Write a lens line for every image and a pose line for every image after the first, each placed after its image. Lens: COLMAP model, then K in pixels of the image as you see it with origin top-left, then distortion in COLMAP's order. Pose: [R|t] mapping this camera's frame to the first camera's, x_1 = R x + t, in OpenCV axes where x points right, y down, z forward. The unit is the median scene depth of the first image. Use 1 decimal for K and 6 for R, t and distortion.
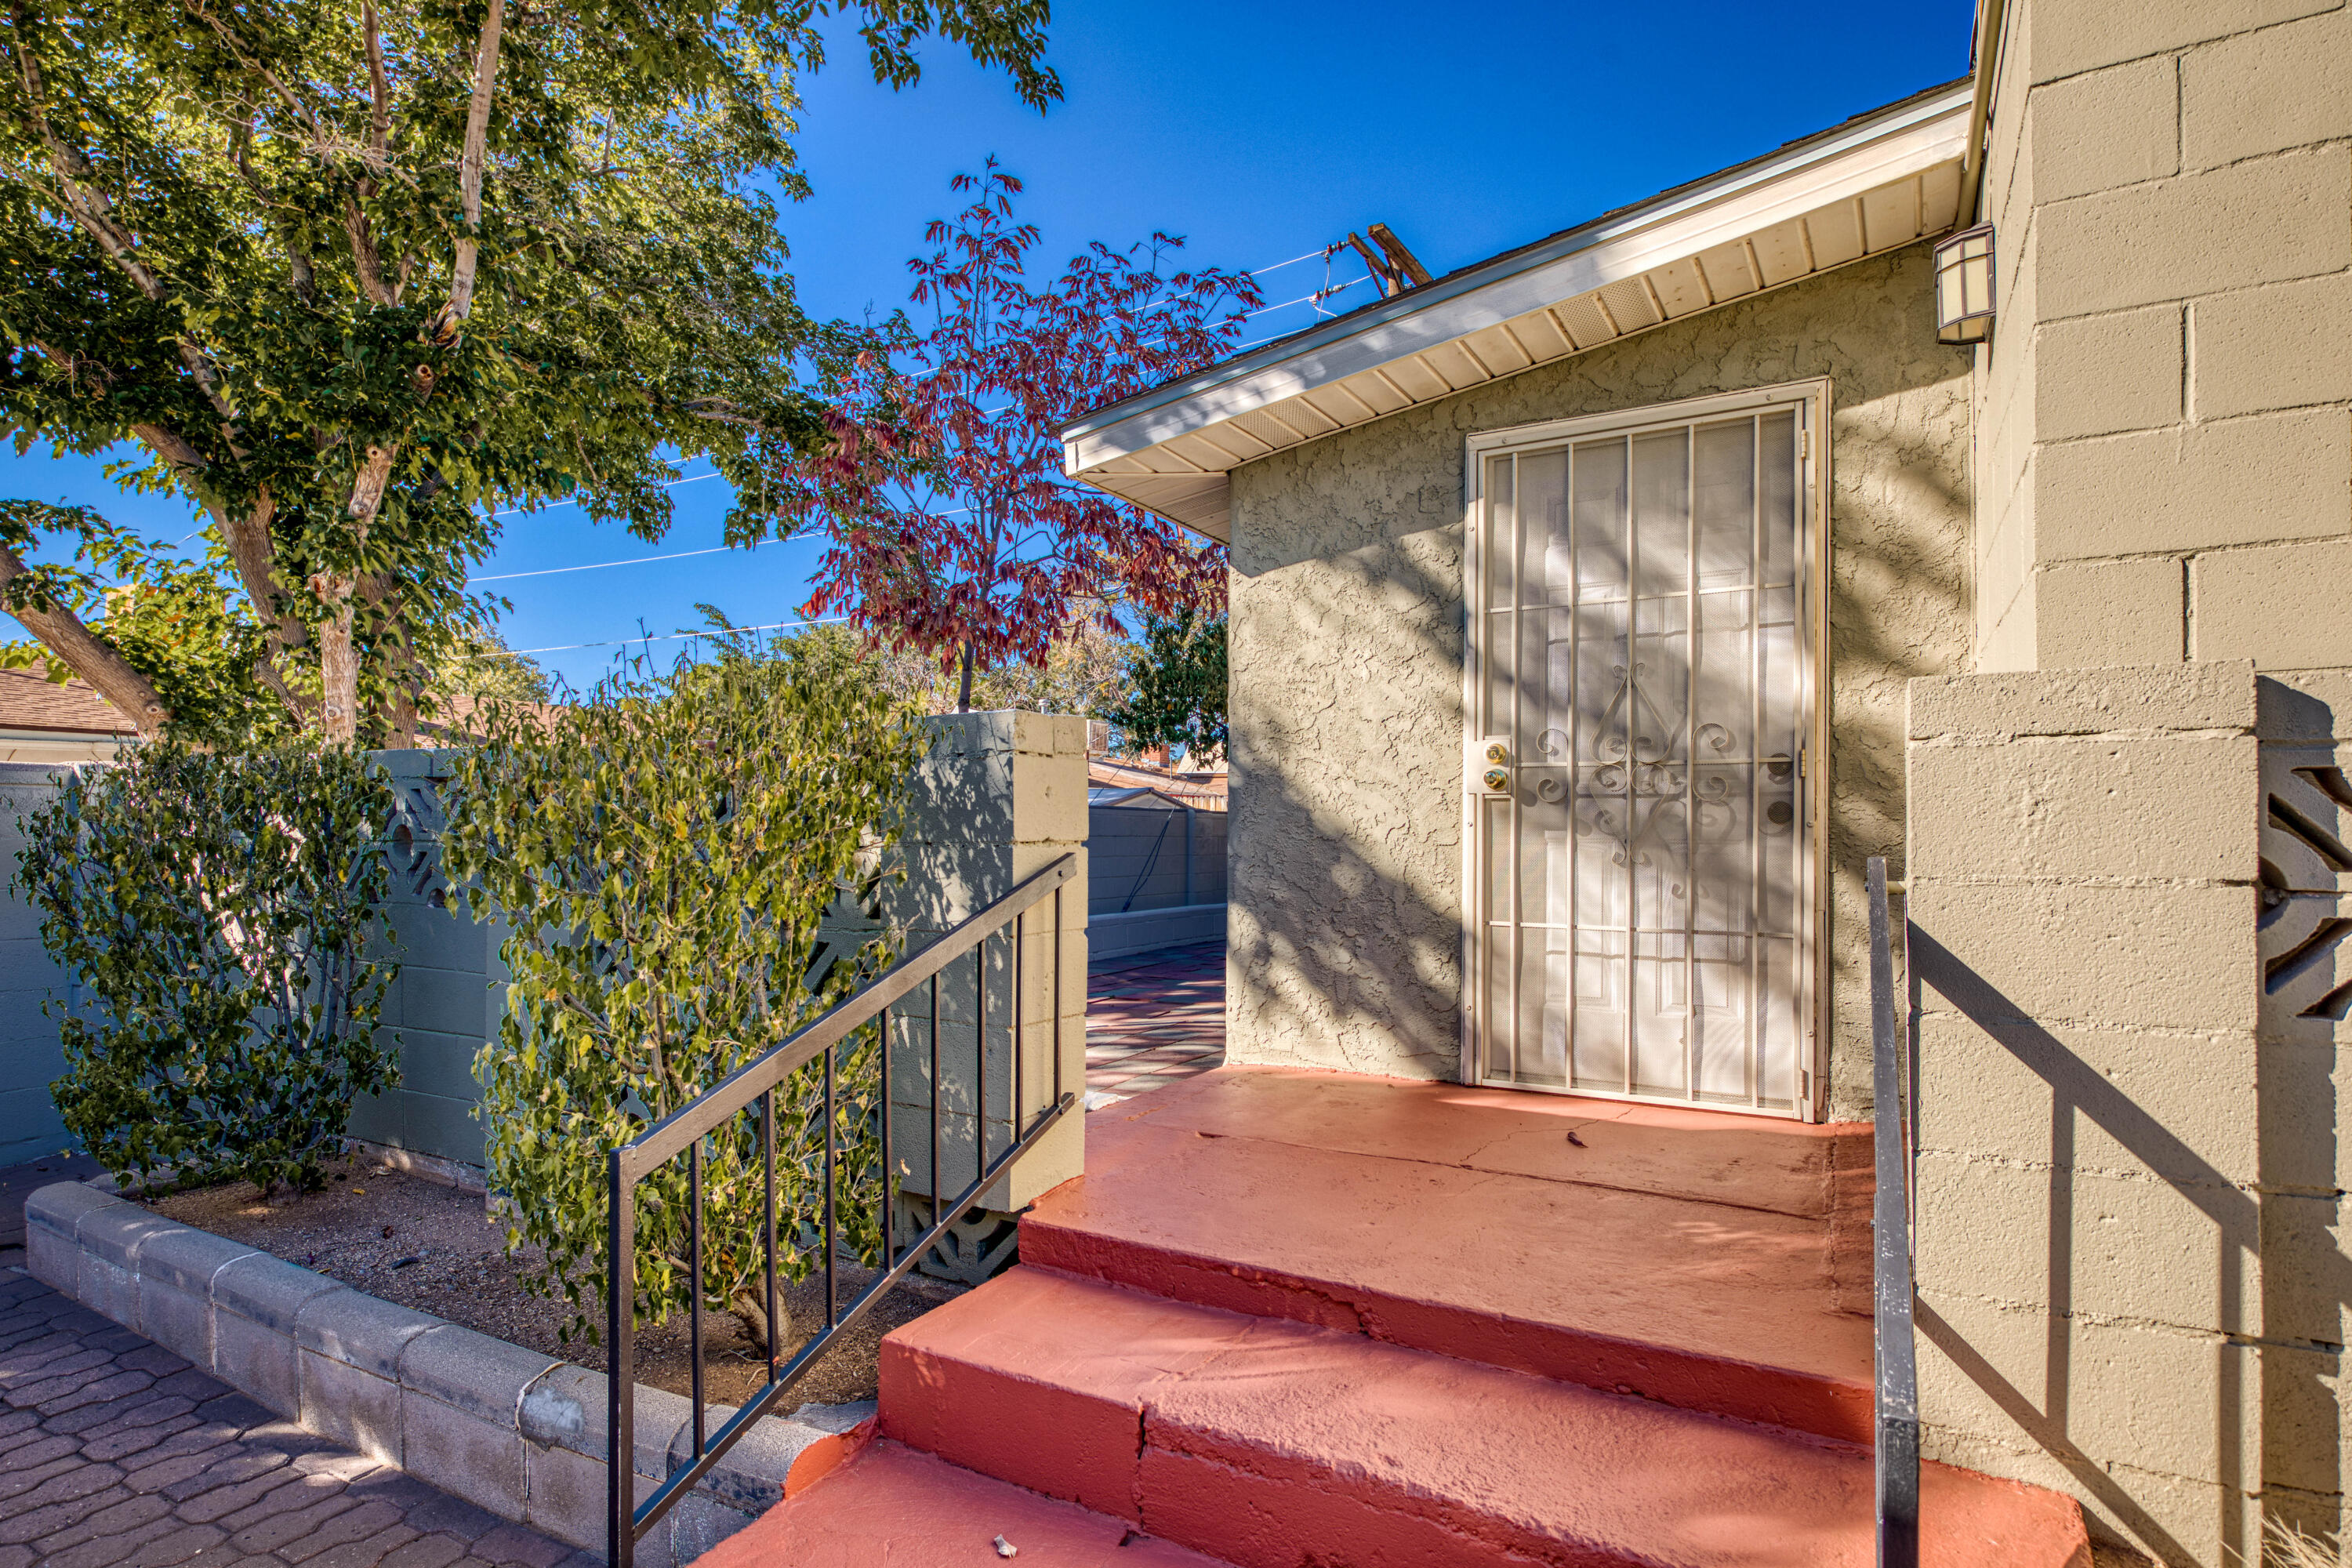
lens RADIAL K [[1206.8, 0, 1137.5], [0, 1206.8, 831.2], [0, 0, 1]] dist [0.002981, 0.000060]
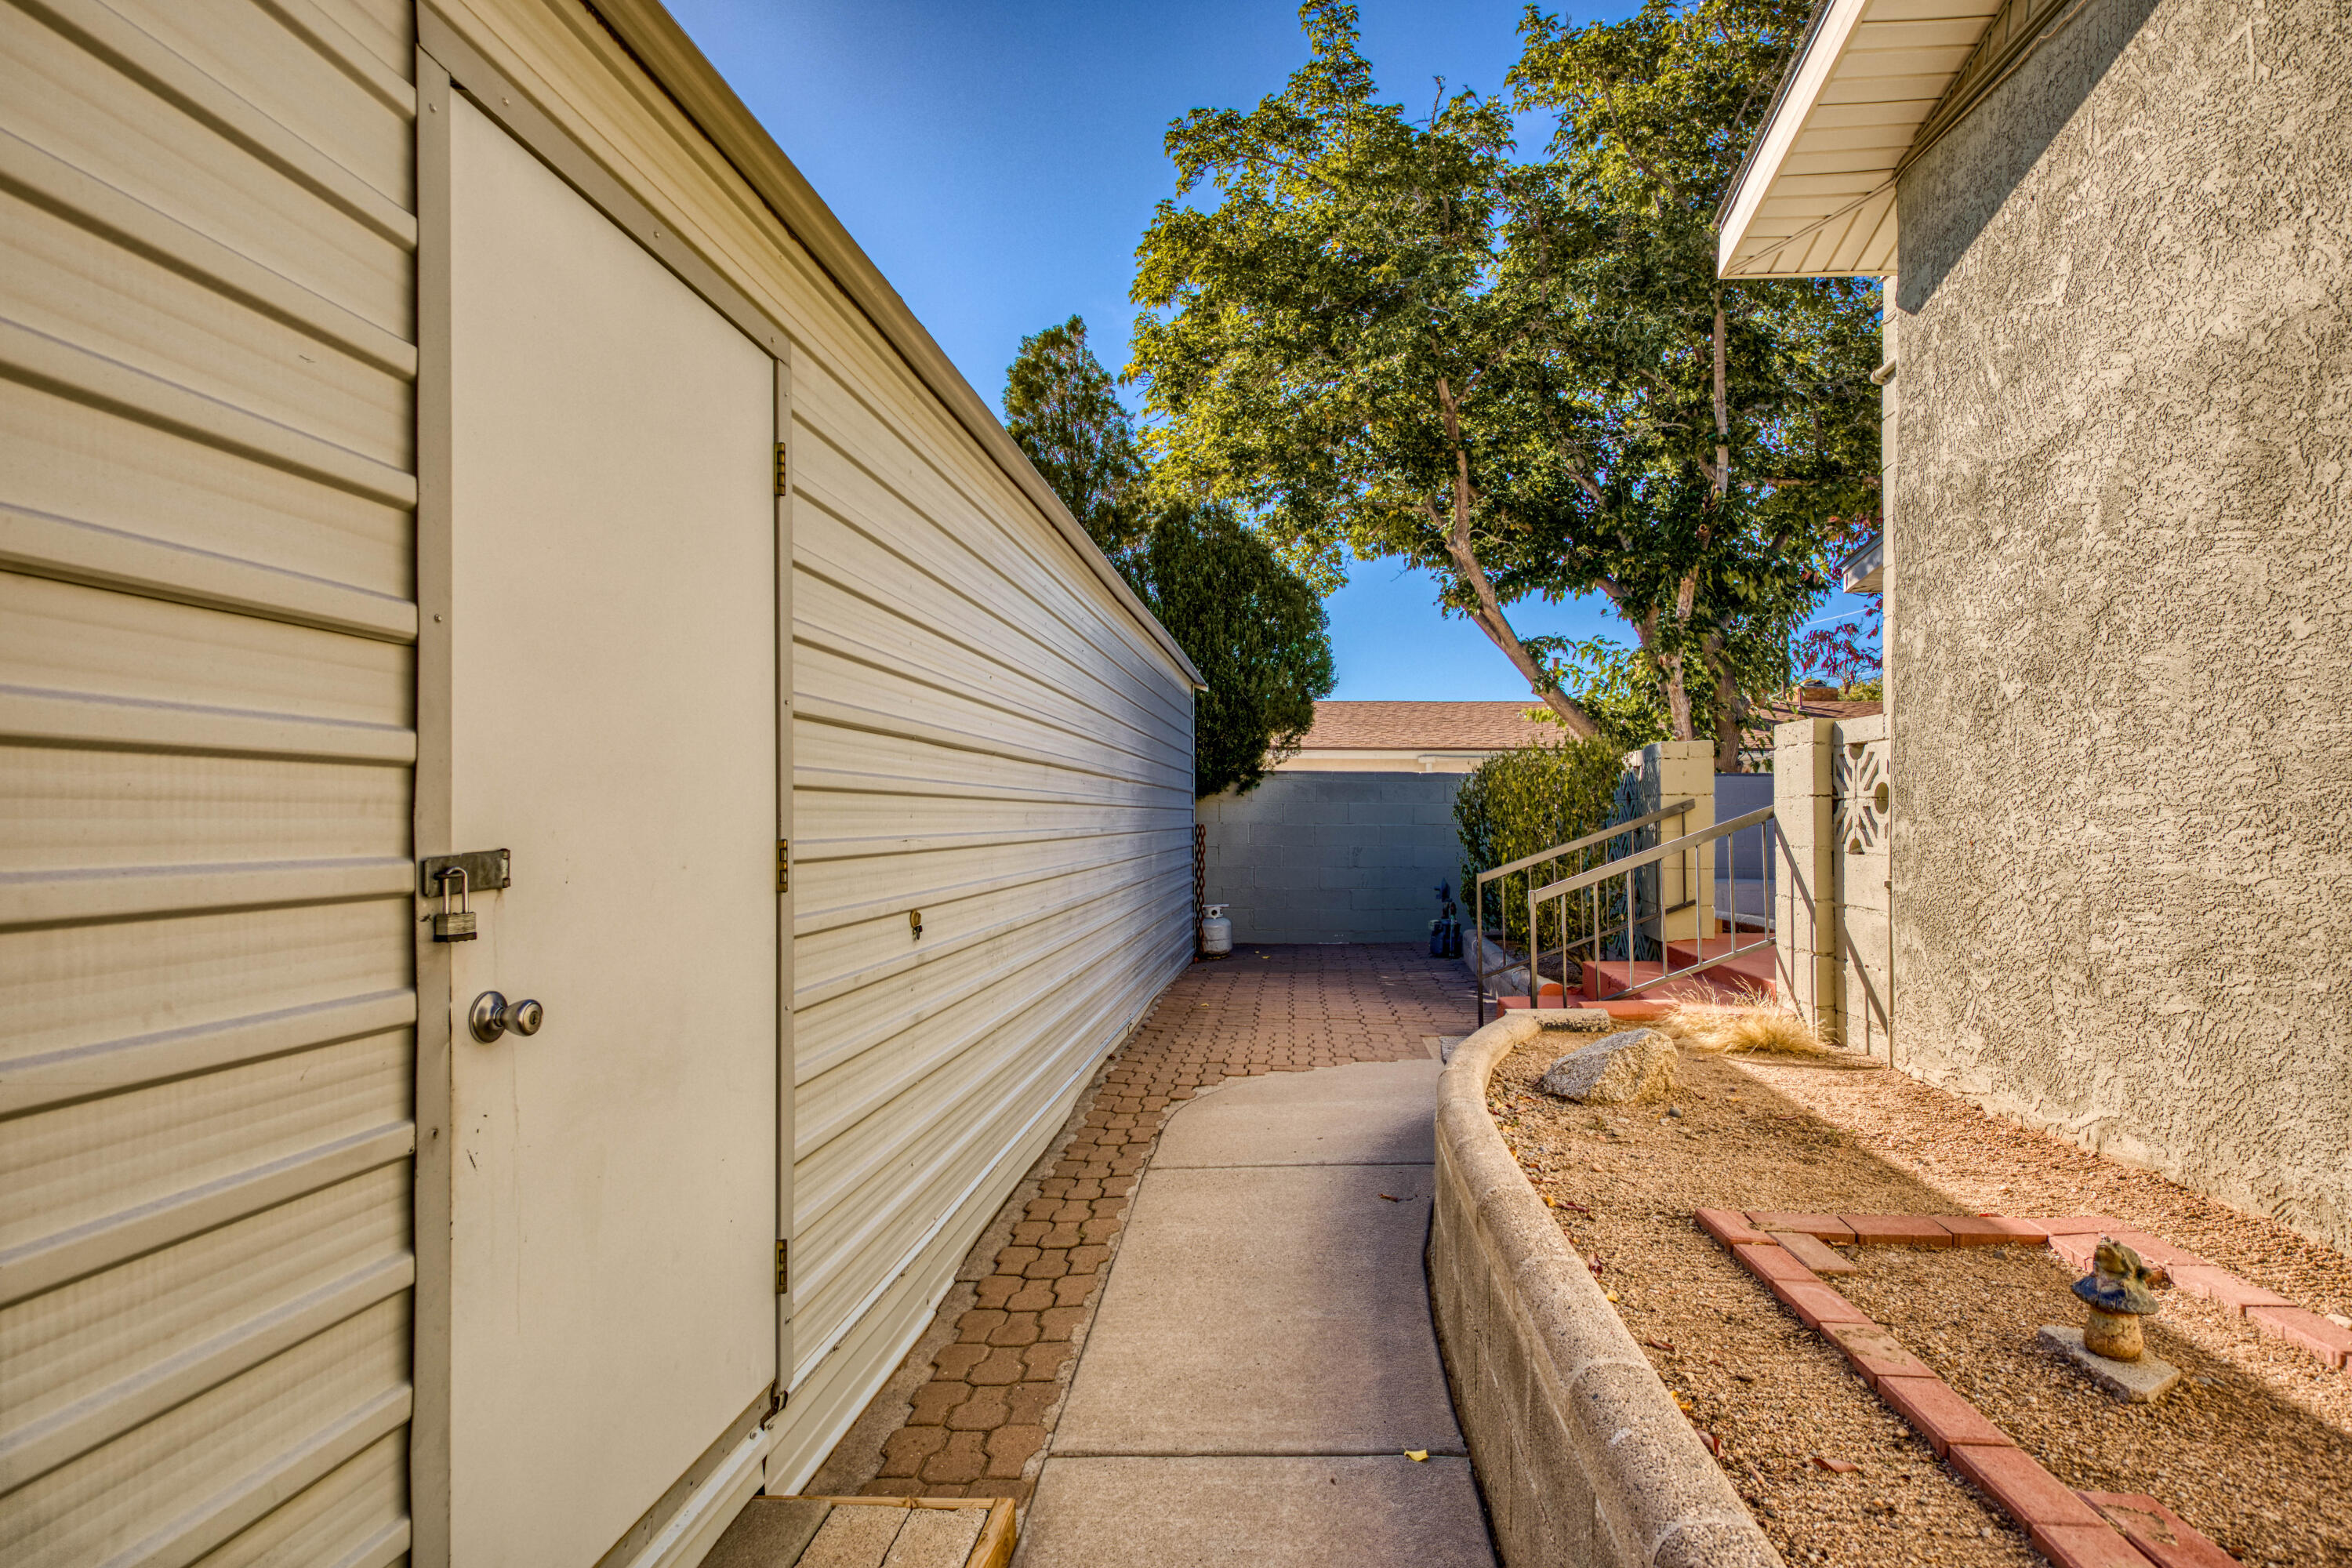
lens RADIAL K [[1206.8, 0, 1190.6], [0, 1206.8, 795.1], [0, 0, 1]] dist [0.002981, 0.000060]
pose [[0.417637, -0.016202, -0.908469, 0.599875], [-0.002723, 0.999814, -0.019083, 0.020220], [0.908610, 0.010444, 0.417516, -0.321893]]
